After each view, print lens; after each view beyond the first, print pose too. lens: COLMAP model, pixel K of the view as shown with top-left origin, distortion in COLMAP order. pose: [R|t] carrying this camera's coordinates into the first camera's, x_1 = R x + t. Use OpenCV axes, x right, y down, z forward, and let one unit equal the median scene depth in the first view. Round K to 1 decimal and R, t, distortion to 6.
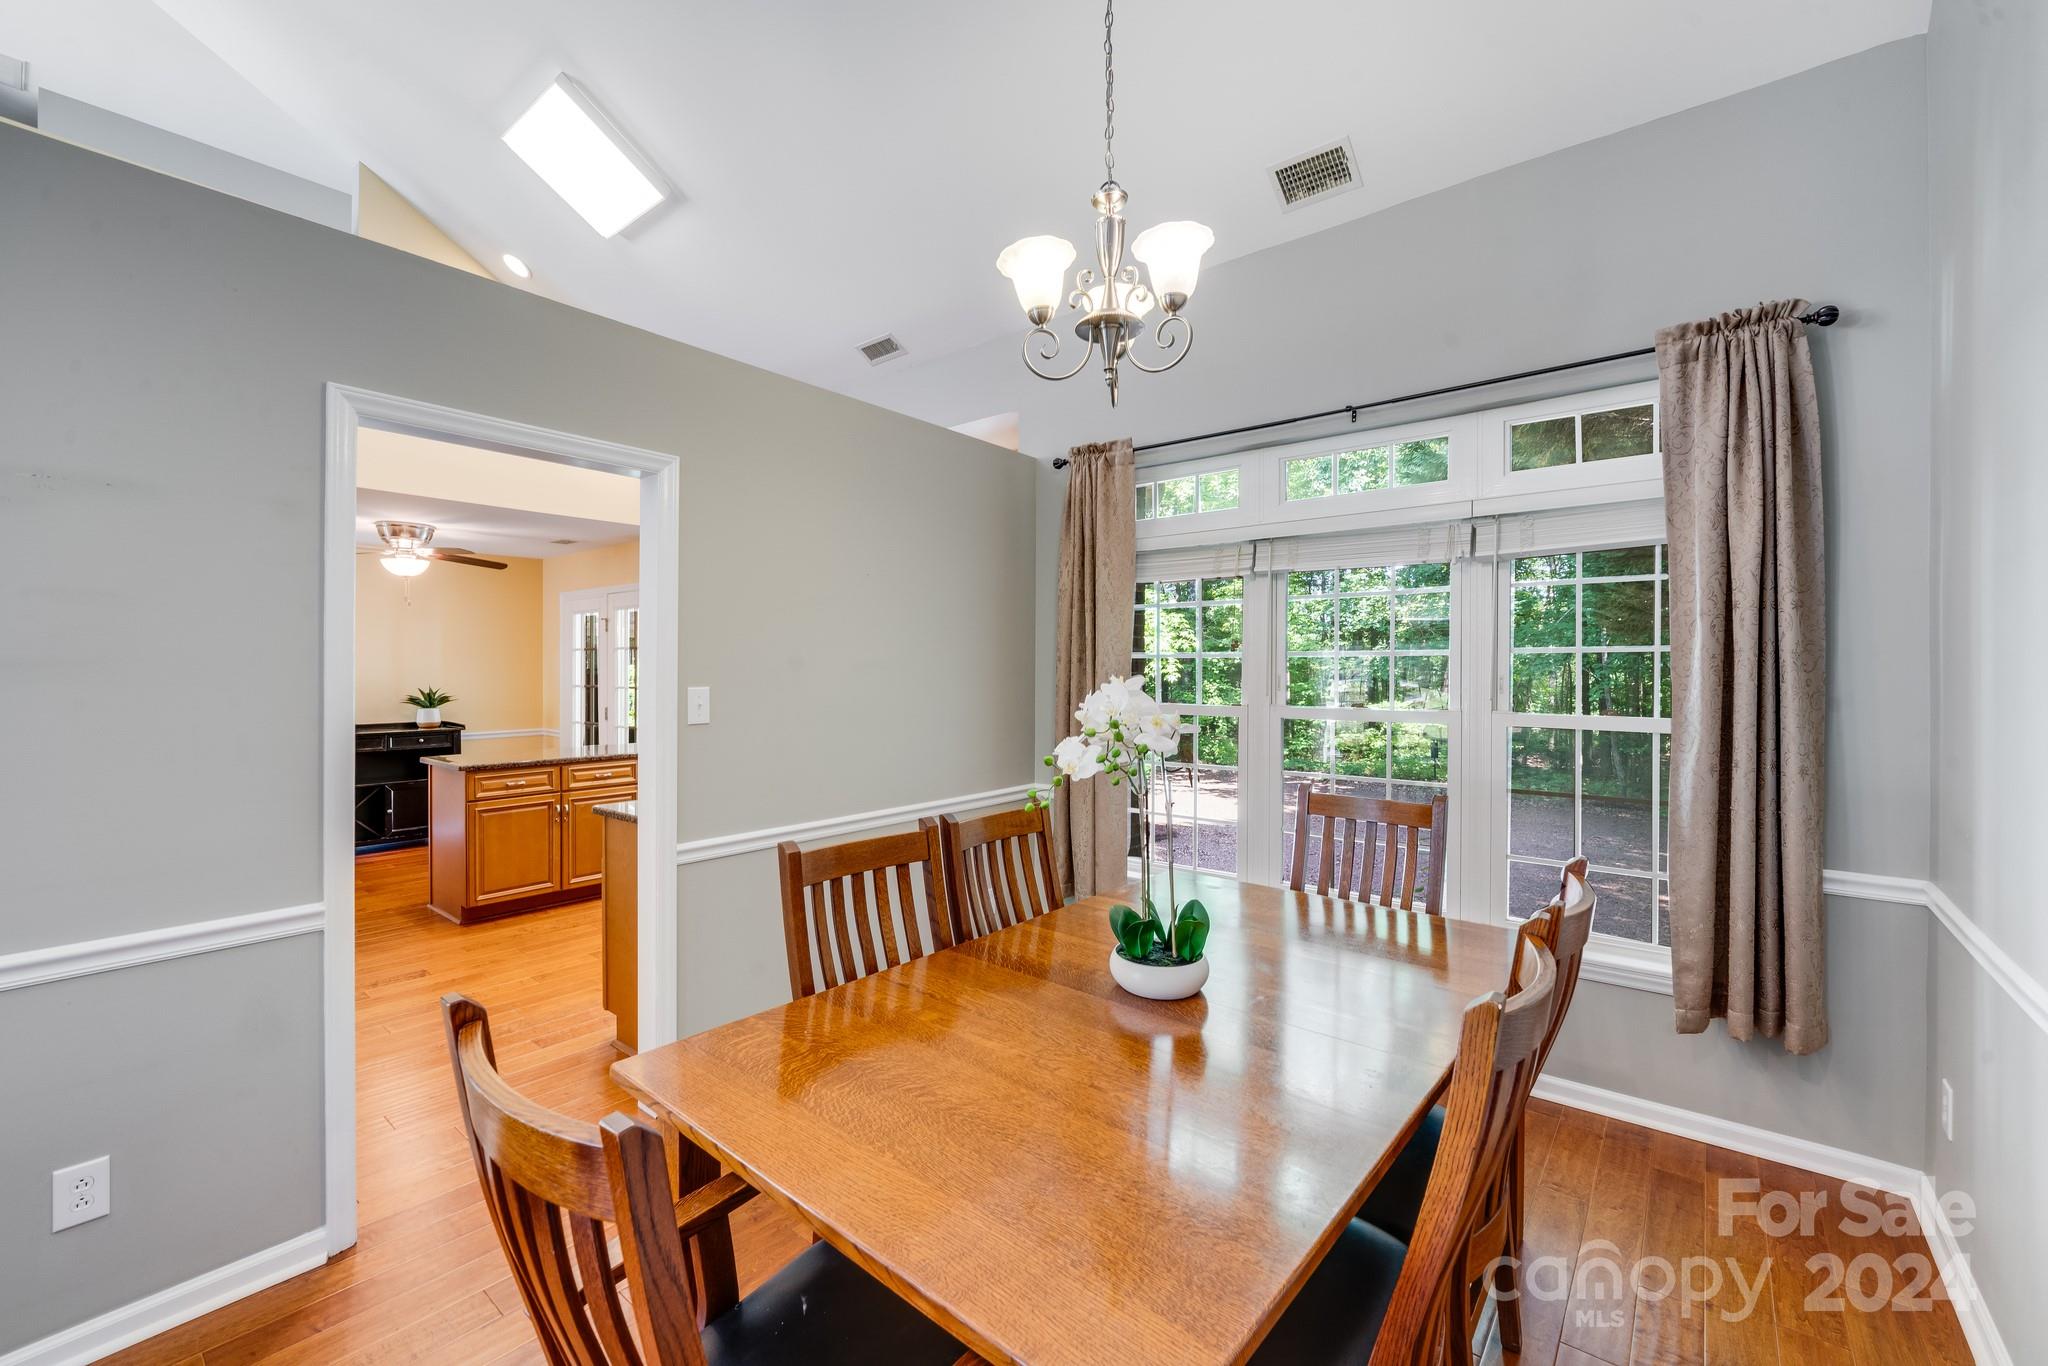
lens RADIAL K [[833.3, 0, 1016.9], [0, 833.3, 677.7], [0, 0, 1]] dist [-0.009620, -0.000132]
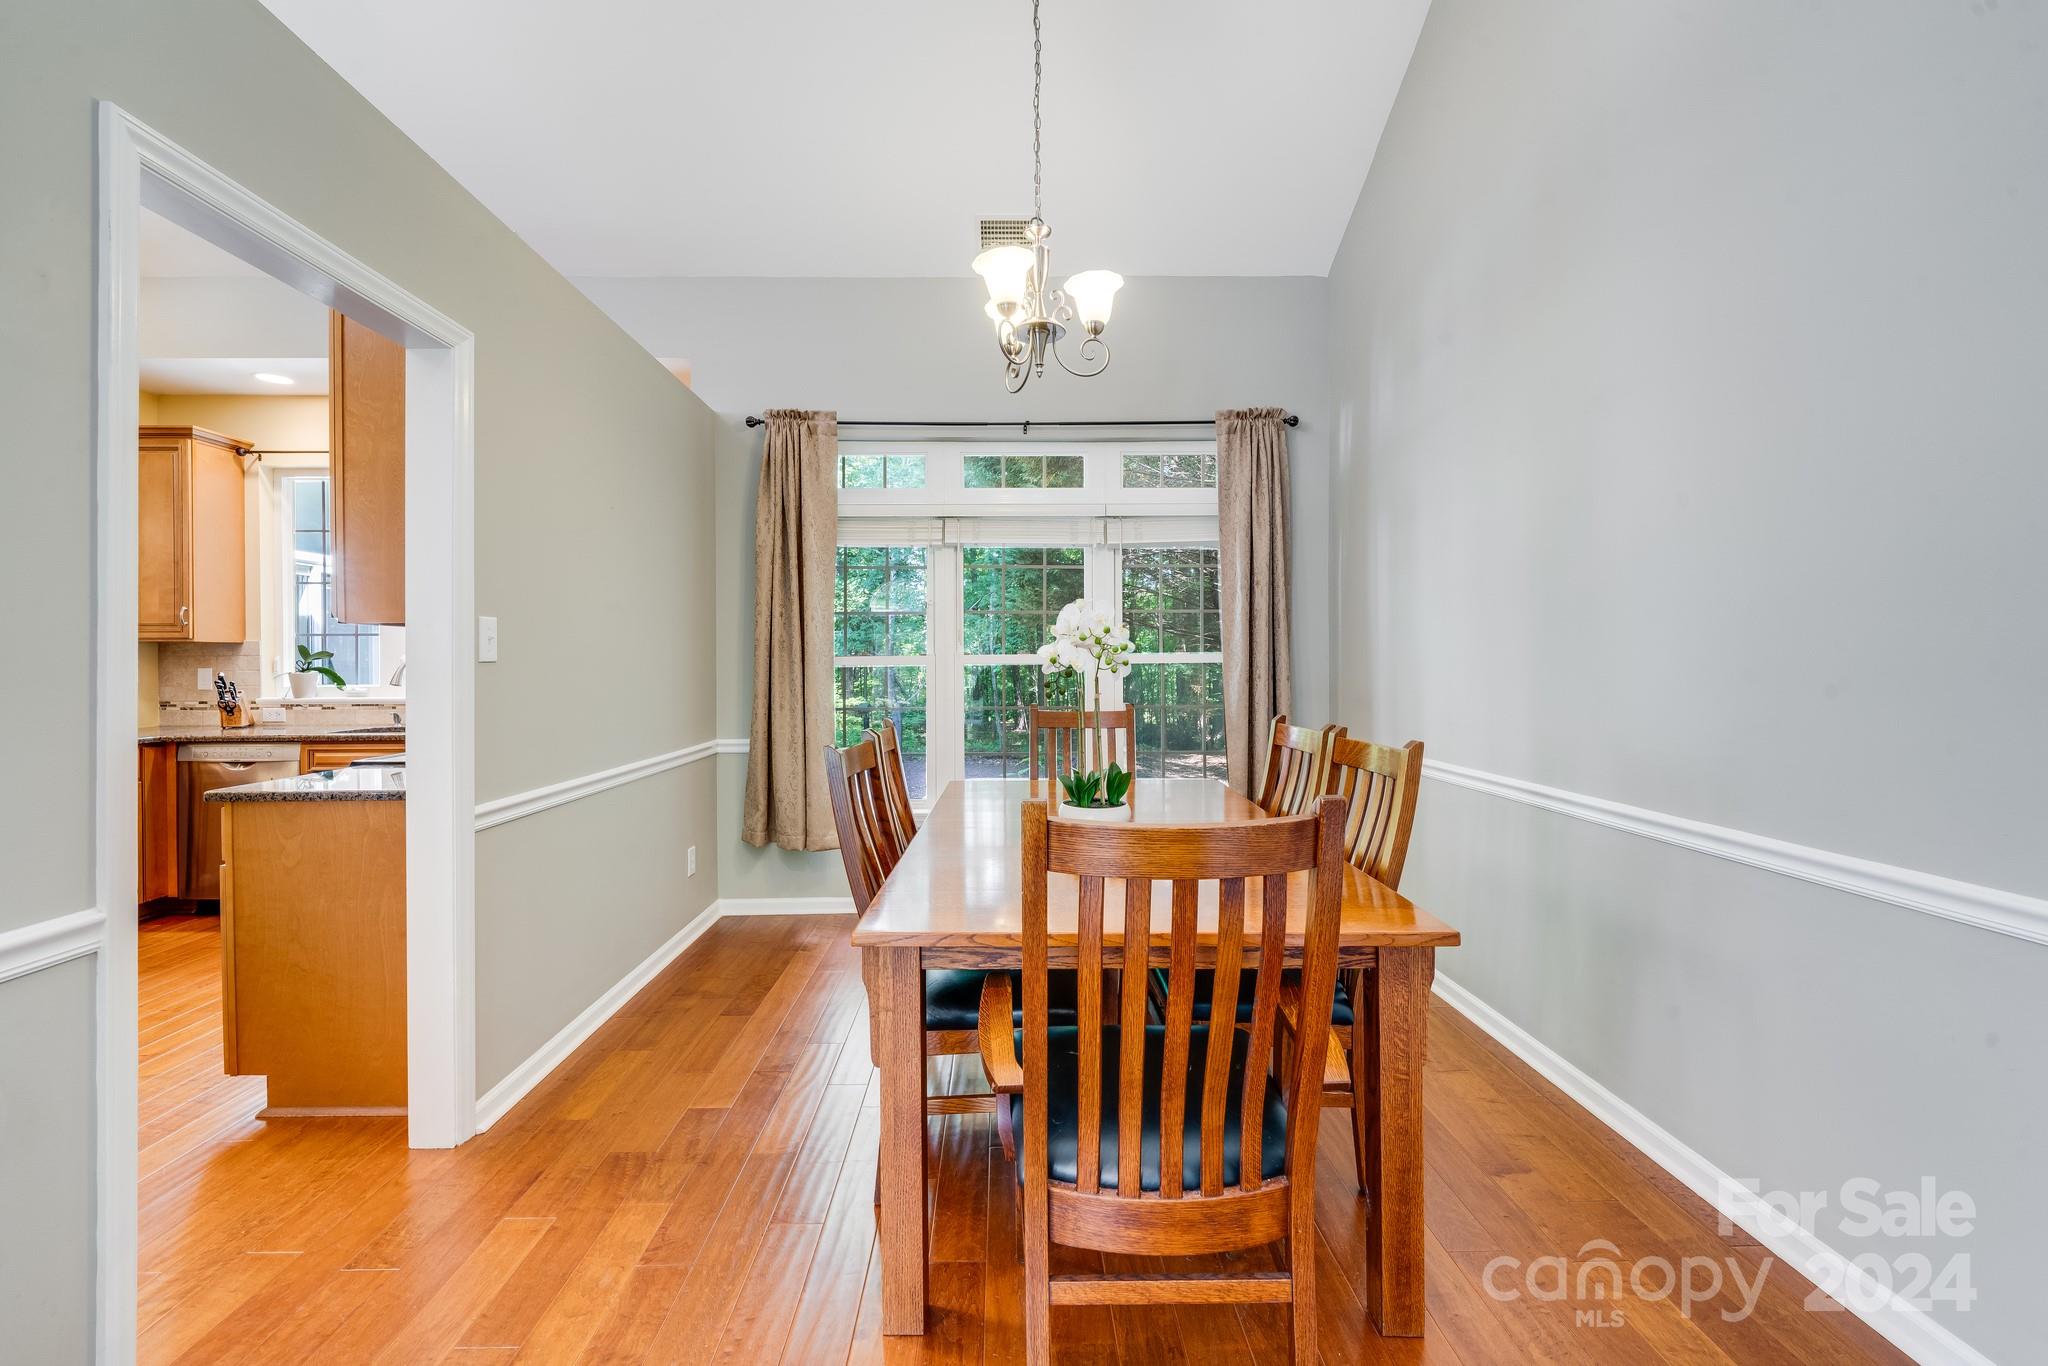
lens RADIAL K [[833.3, 0, 1002.6], [0, 833.3, 670.1], [0, 0, 1]] dist [-0.009620, -0.000132]
pose [[0.759861, -0.008662, 0.650028, -0.572471], [0.013164, 0.999911, -0.002064, 0.078254], [-0.649953, 0.010126, 0.759907, 0.046709]]
